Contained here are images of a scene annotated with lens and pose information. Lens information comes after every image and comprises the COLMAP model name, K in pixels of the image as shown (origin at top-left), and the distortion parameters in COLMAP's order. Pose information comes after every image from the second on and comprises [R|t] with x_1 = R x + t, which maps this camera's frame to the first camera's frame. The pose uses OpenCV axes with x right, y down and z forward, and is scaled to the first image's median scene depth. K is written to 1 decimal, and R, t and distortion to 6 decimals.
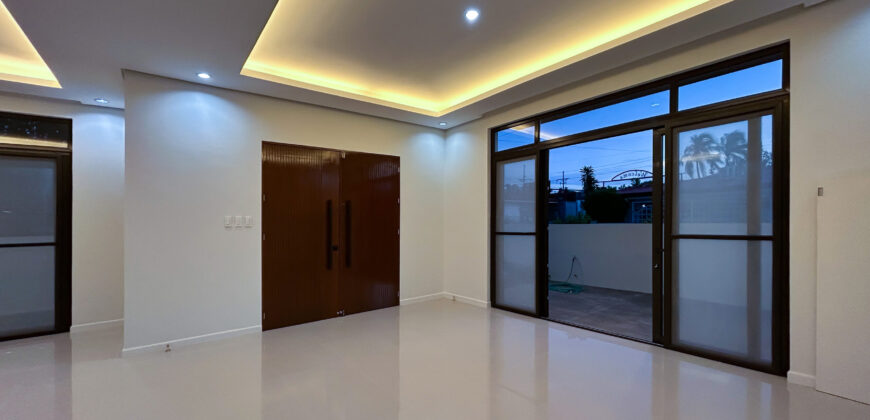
lens RADIAL K [[364.5, 0, 435.0], [0, 364.5, 210.0], [0, 0, 1]] dist [0.000131, 0.000072]
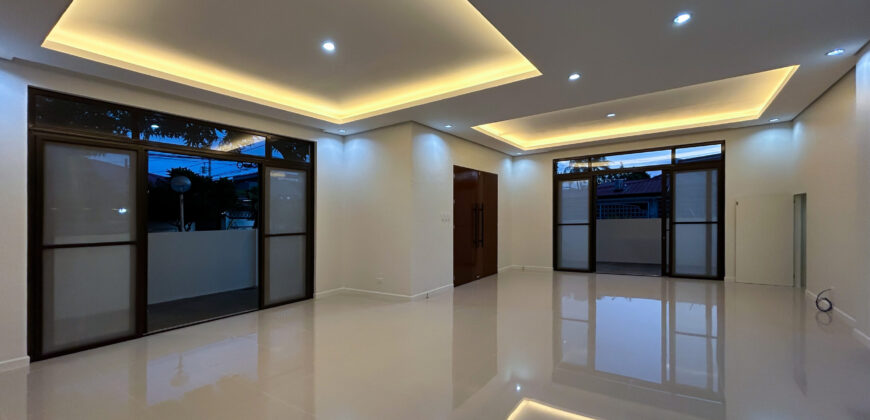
lens RADIAL K [[364.5, 0, 435.0], [0, 364.5, 210.0], [0, 0, 1]] dist [0.000131, 0.000072]
pose [[0.950621, 0.005654, 0.310304, -1.006598], [-0.003830, 0.999972, -0.006487, 0.013271], [-0.310331, 0.004979, 0.950615, -0.436653]]
